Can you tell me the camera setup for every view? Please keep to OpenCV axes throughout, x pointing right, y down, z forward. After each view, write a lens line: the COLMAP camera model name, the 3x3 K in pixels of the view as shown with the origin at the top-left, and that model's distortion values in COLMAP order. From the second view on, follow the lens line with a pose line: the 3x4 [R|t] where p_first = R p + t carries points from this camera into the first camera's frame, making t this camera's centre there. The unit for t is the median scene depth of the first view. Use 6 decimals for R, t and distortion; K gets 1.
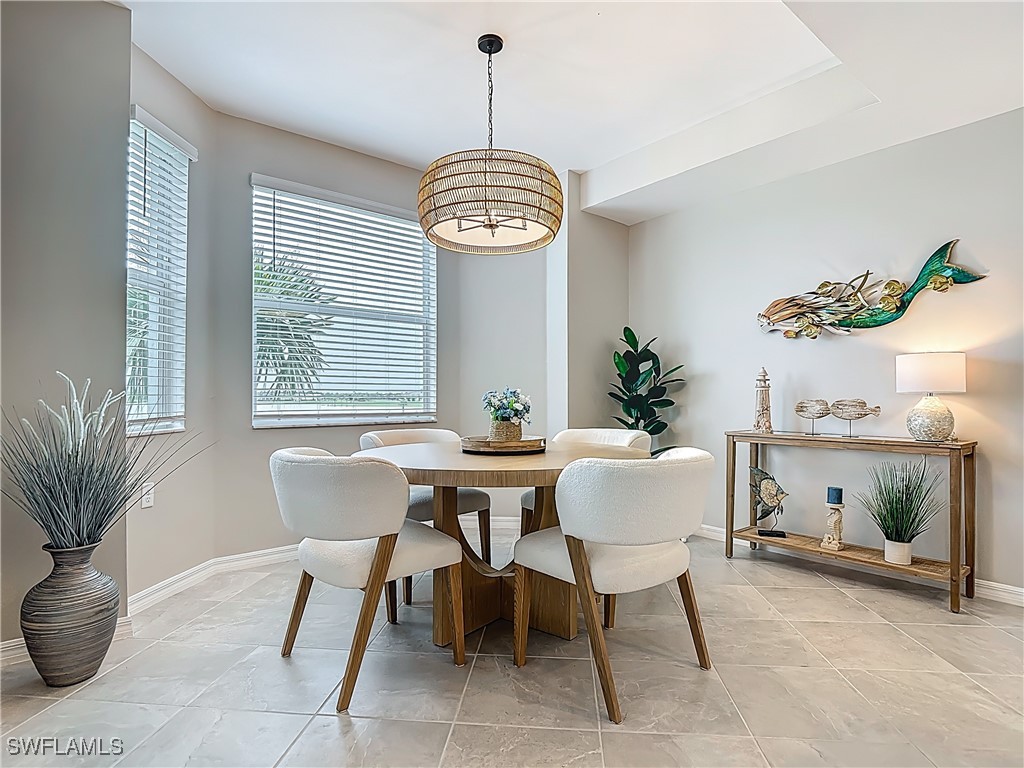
lens RADIAL K [[541.4, 0, 507.1], [0, 541.4, 390.1], [0, 0, 1]] dist [-0.008906, -0.007029]
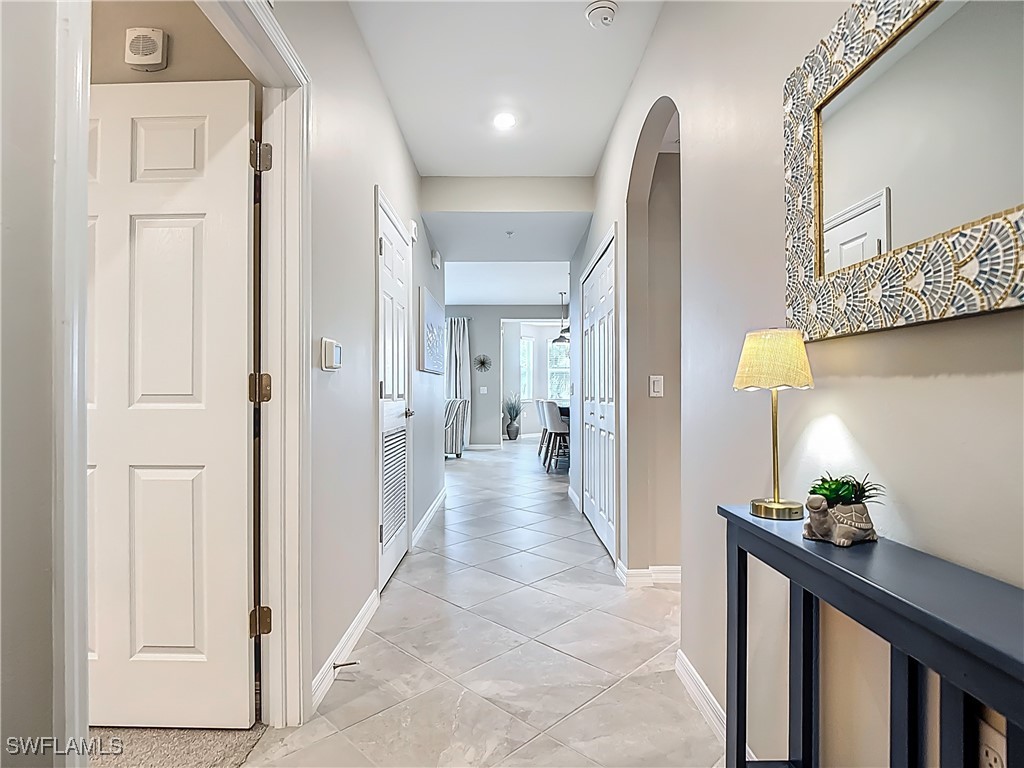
lens RADIAL K [[541.4, 0, 510.5], [0, 541.4, 388.0], [0, 0, 1]] dist [-0.008906, -0.007029]
pose [[0.784646, -0.007830, -0.619894, 2.697620], [0.007390, 0.999967, -0.003275, -0.039869], [0.619900, -0.002011, 0.784678, -3.475024]]
